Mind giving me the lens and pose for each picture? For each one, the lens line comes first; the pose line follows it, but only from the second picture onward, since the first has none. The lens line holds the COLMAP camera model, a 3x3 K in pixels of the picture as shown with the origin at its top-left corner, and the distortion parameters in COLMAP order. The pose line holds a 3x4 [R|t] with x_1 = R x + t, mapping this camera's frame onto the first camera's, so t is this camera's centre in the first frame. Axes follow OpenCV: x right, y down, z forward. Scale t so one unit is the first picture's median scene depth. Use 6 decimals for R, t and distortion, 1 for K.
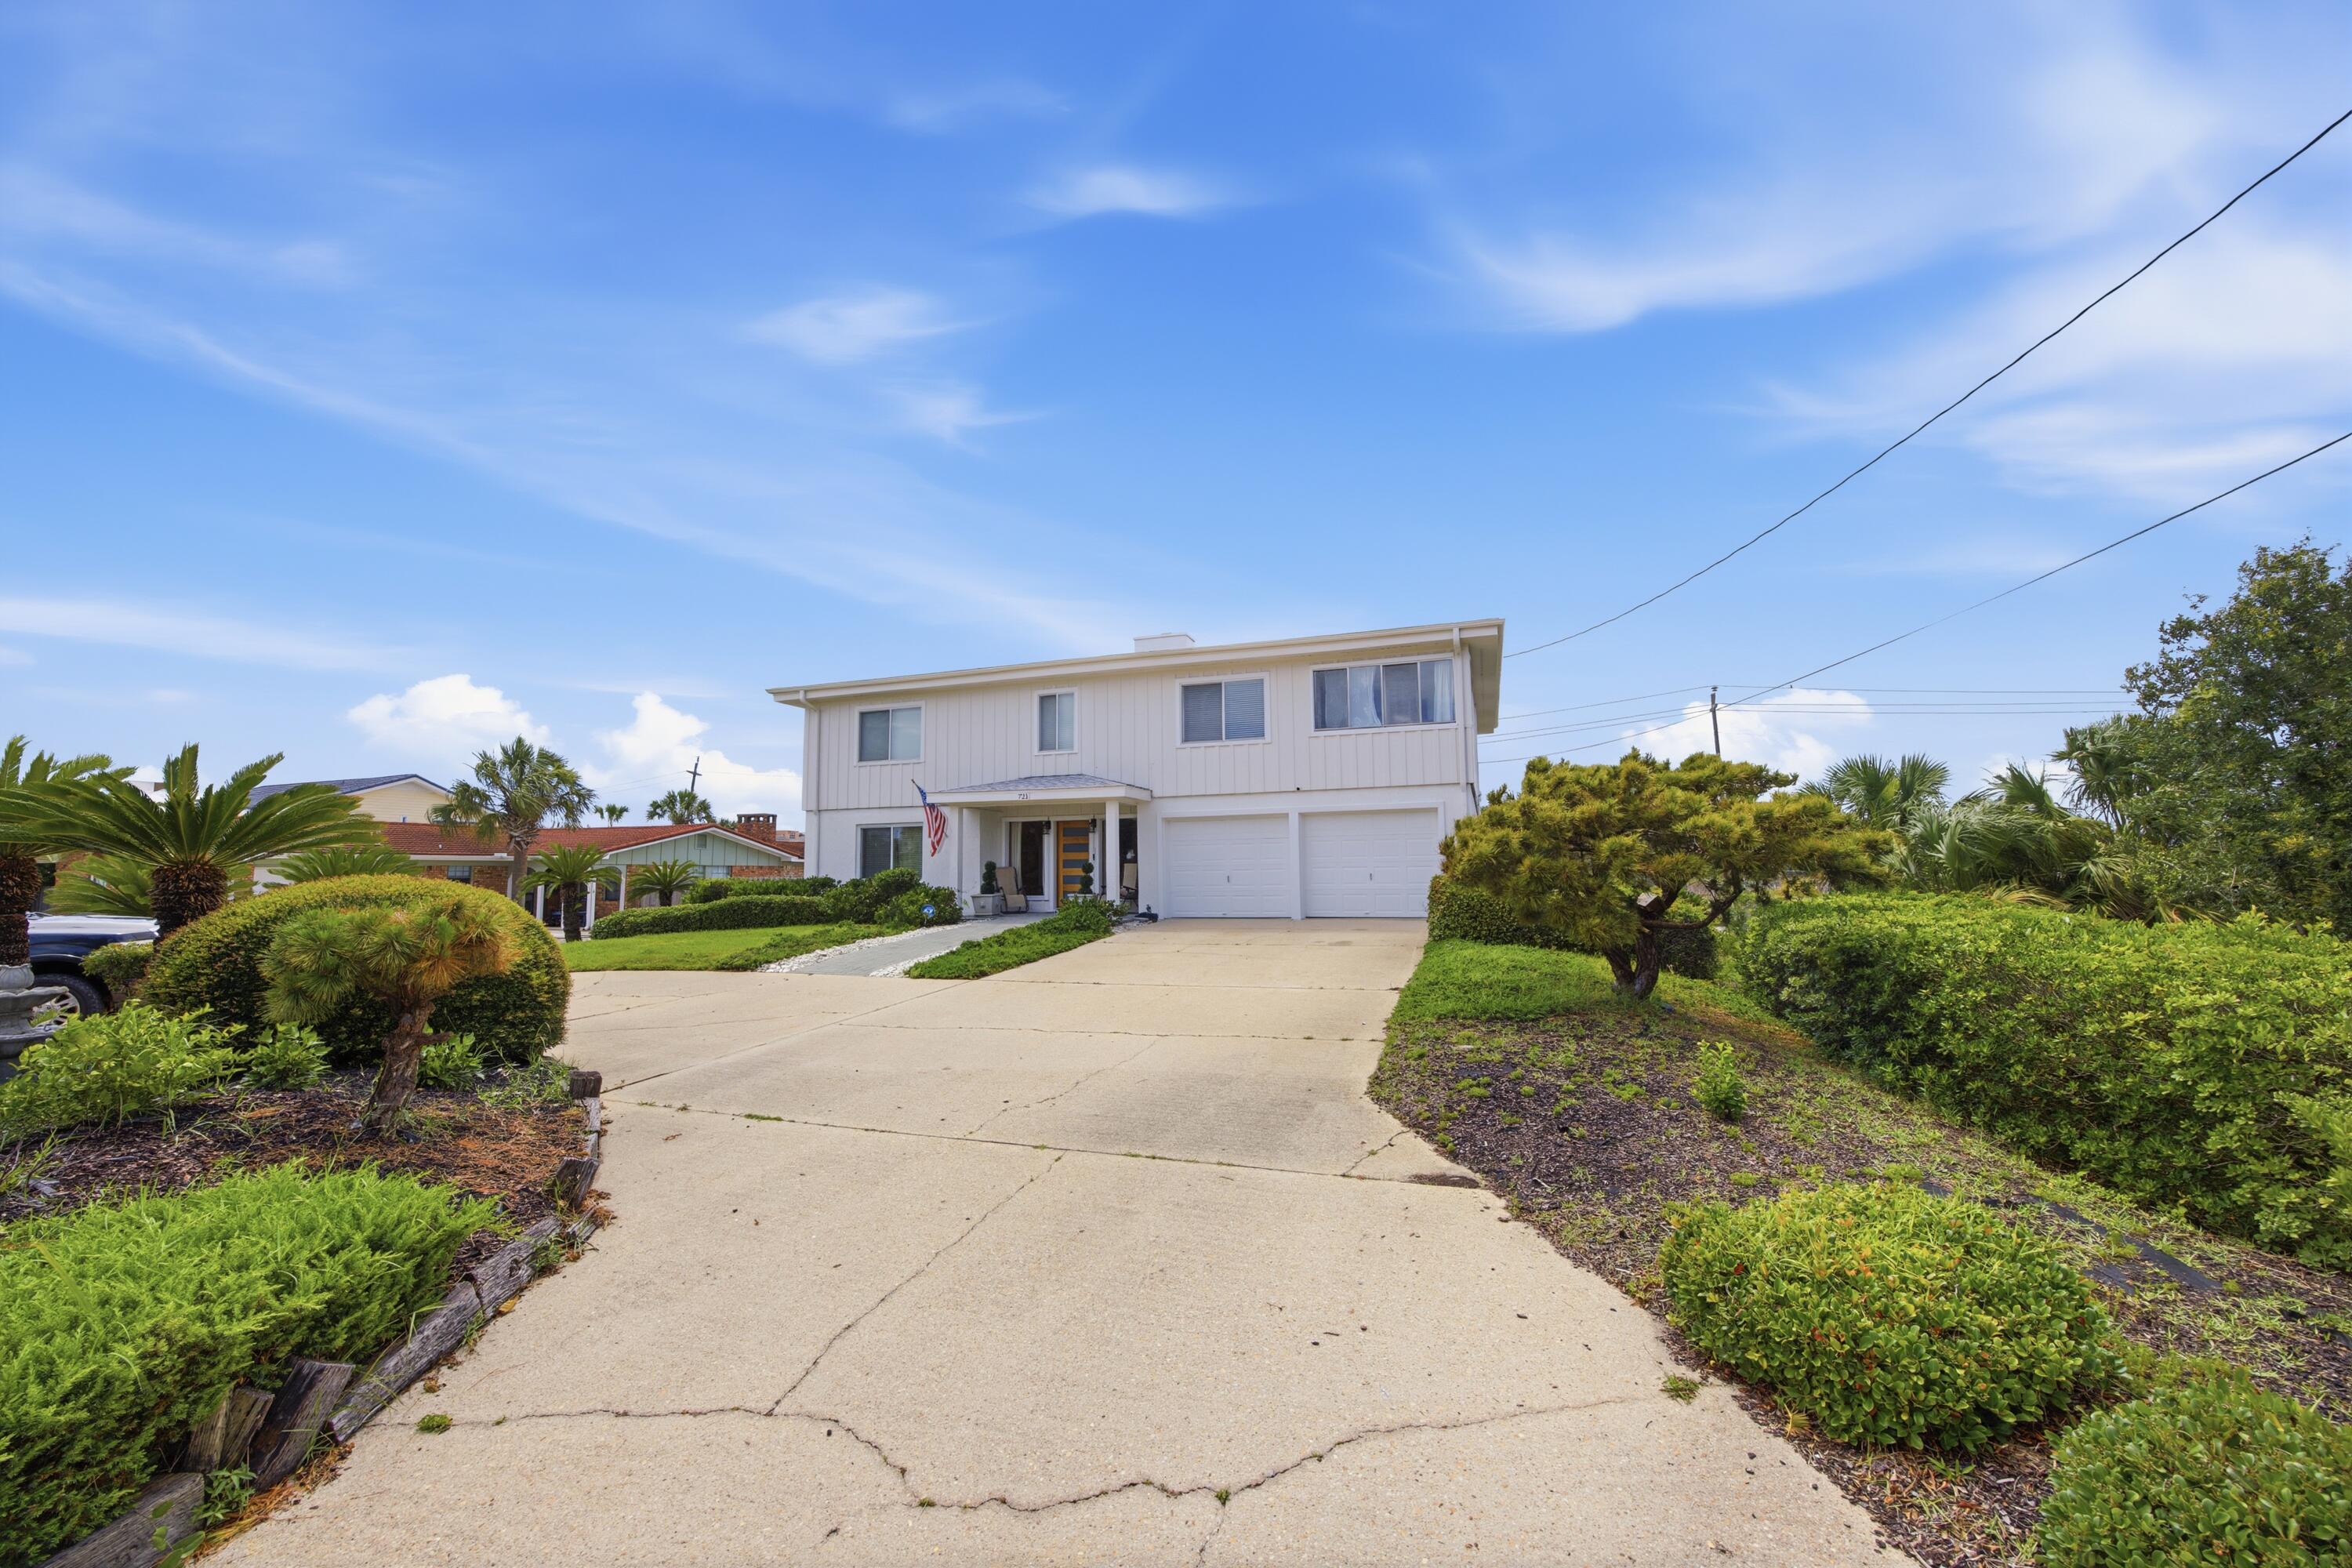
lens RADIAL K [[901.2, 0, 1171.9], [0, 901.2, 810.6], [0, 0, 1]] dist [-0.025636, 0.011184]
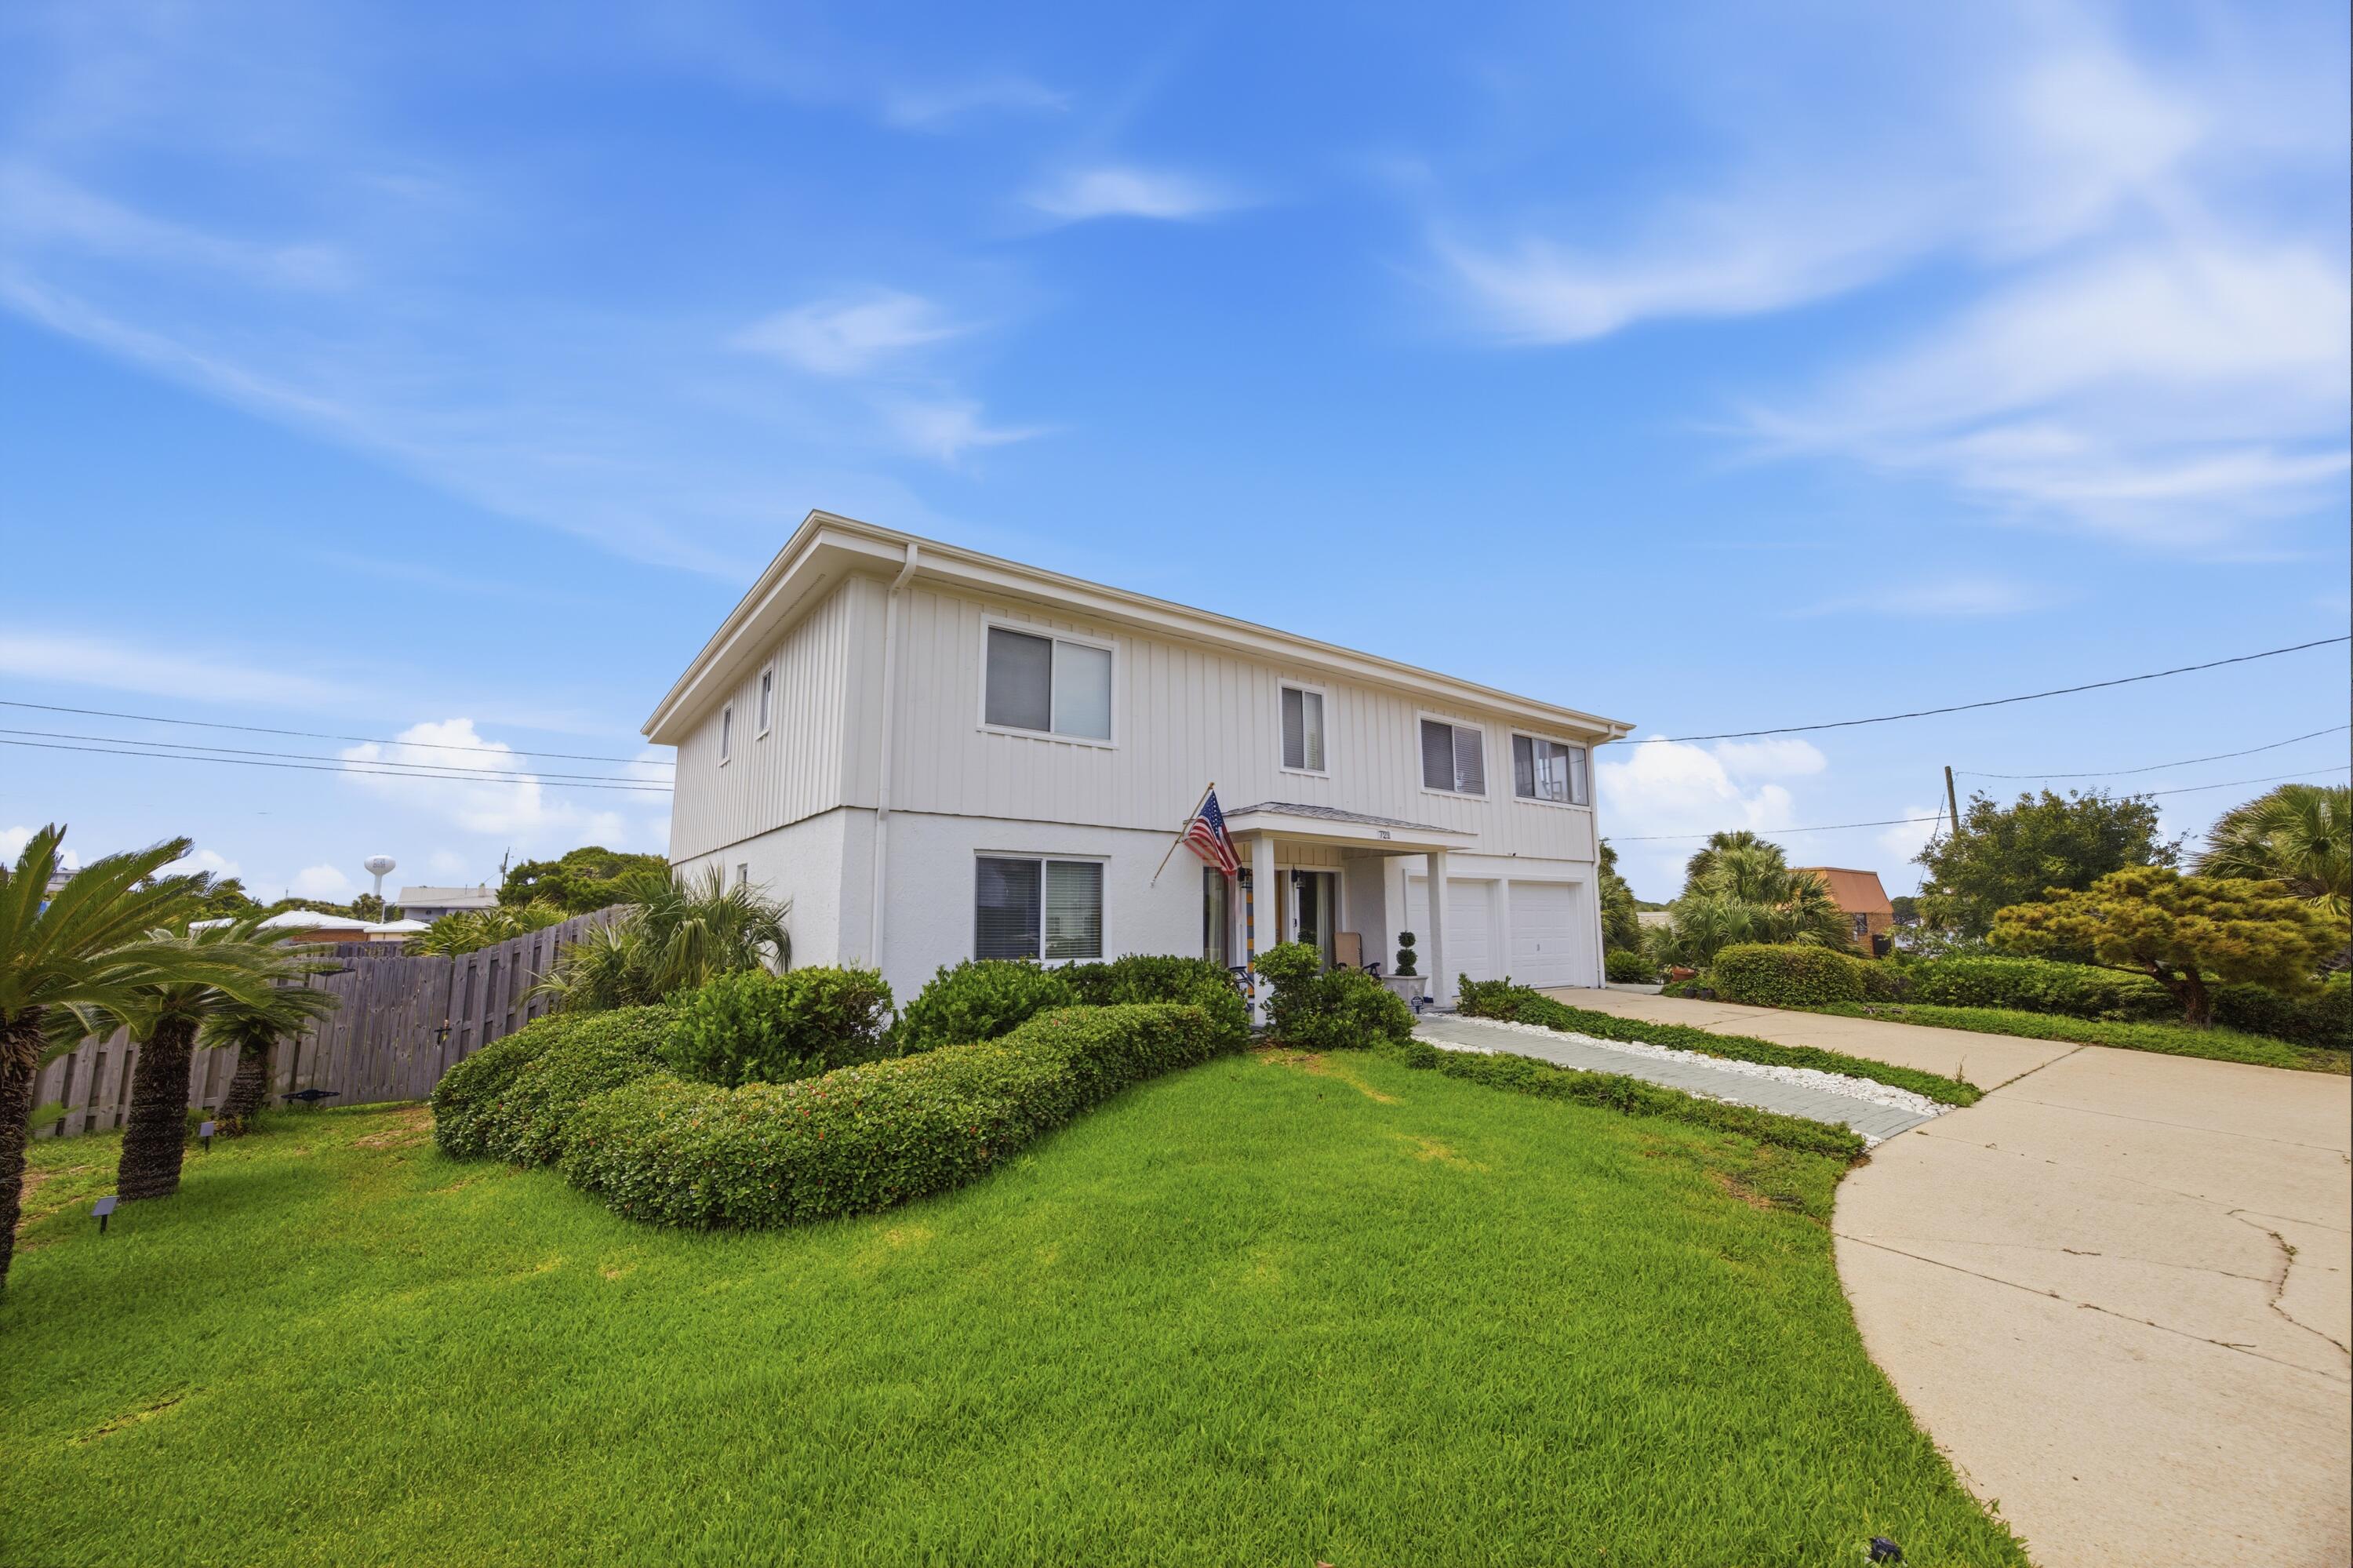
lens RADIAL K [[901.7, 0, 1172.4], [0, 901.7, 810.6], [0, 0, 1]] dist [-0.025636, 0.011184]
pose [[0.556897, 0.113810, 0.822747, -0.838540], [-0.058694, 0.993484, -0.097699, 0.043275], [-0.828505, 0.006118, 0.559948, 0.768164]]
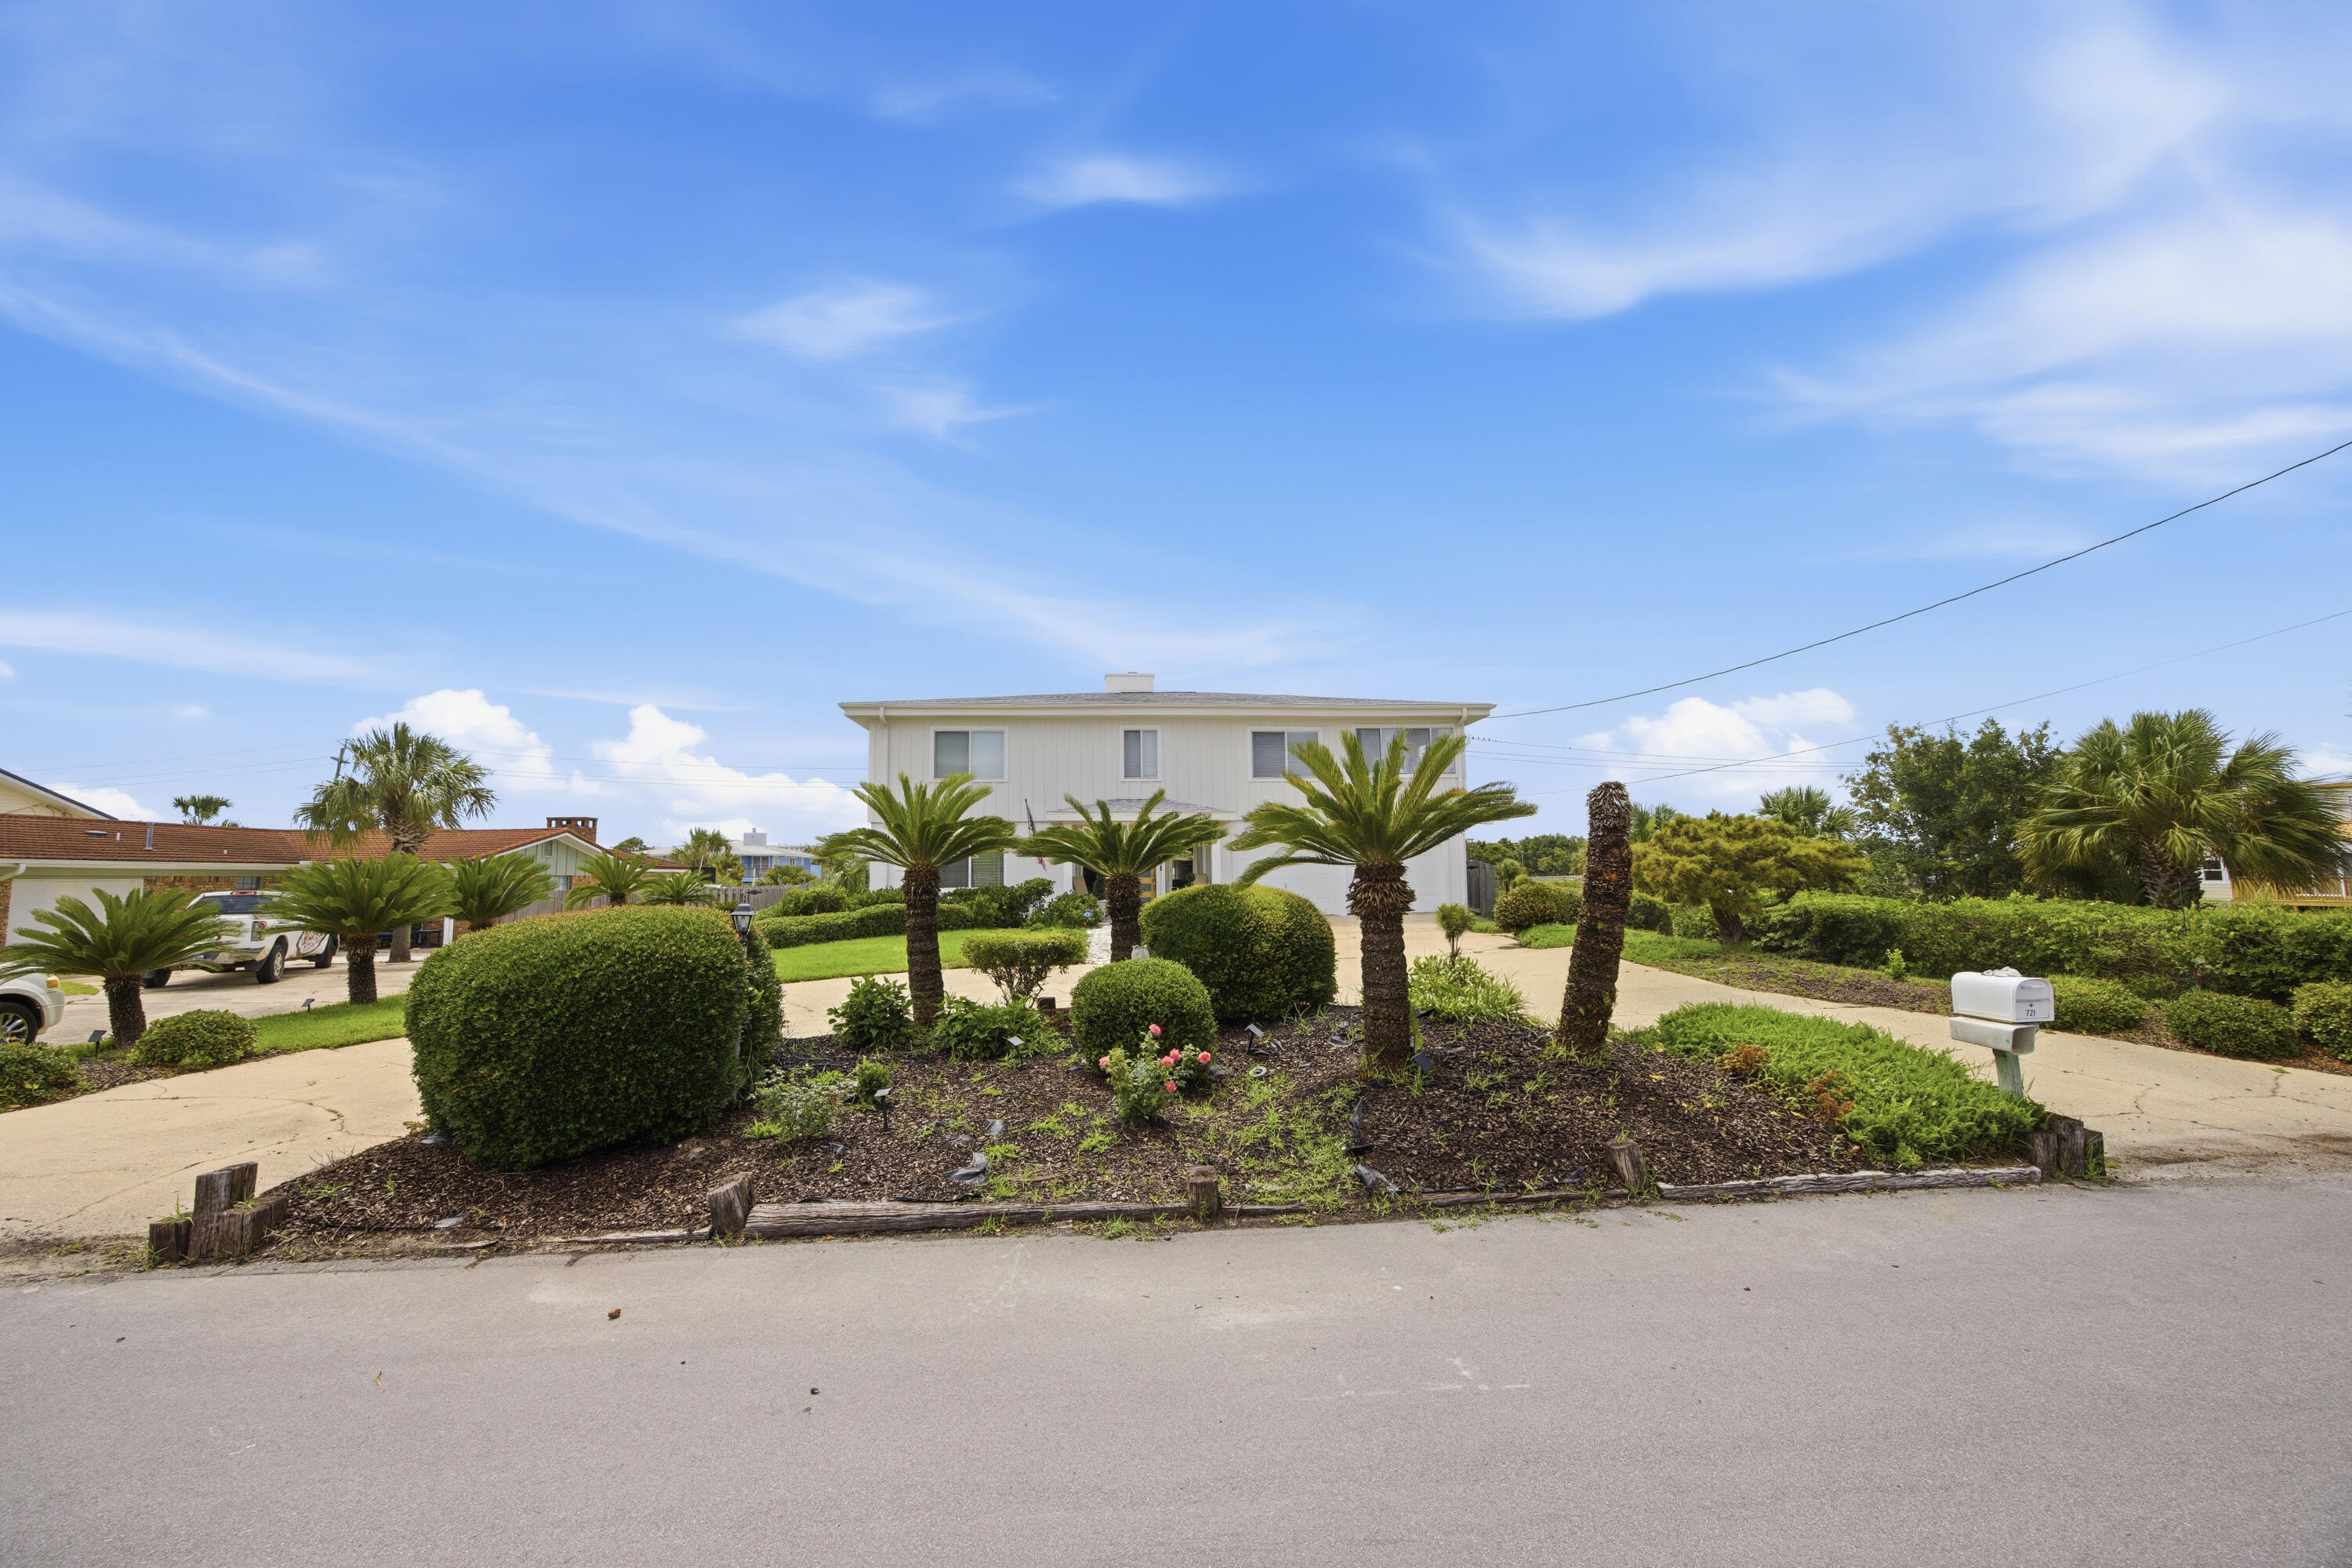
lens RADIAL K [[917.4, 0, 1173.5], [0, 917.4, 817.1], [0, 0, 1]] dist [-0.026893, 0.011967]
pose [[0.915700, 0.027003, 0.400953, -0.630377], [-0.025088, 0.999635, -0.010025, -0.005039], [-0.401078, -0.000880, 0.916044, -0.128892]]
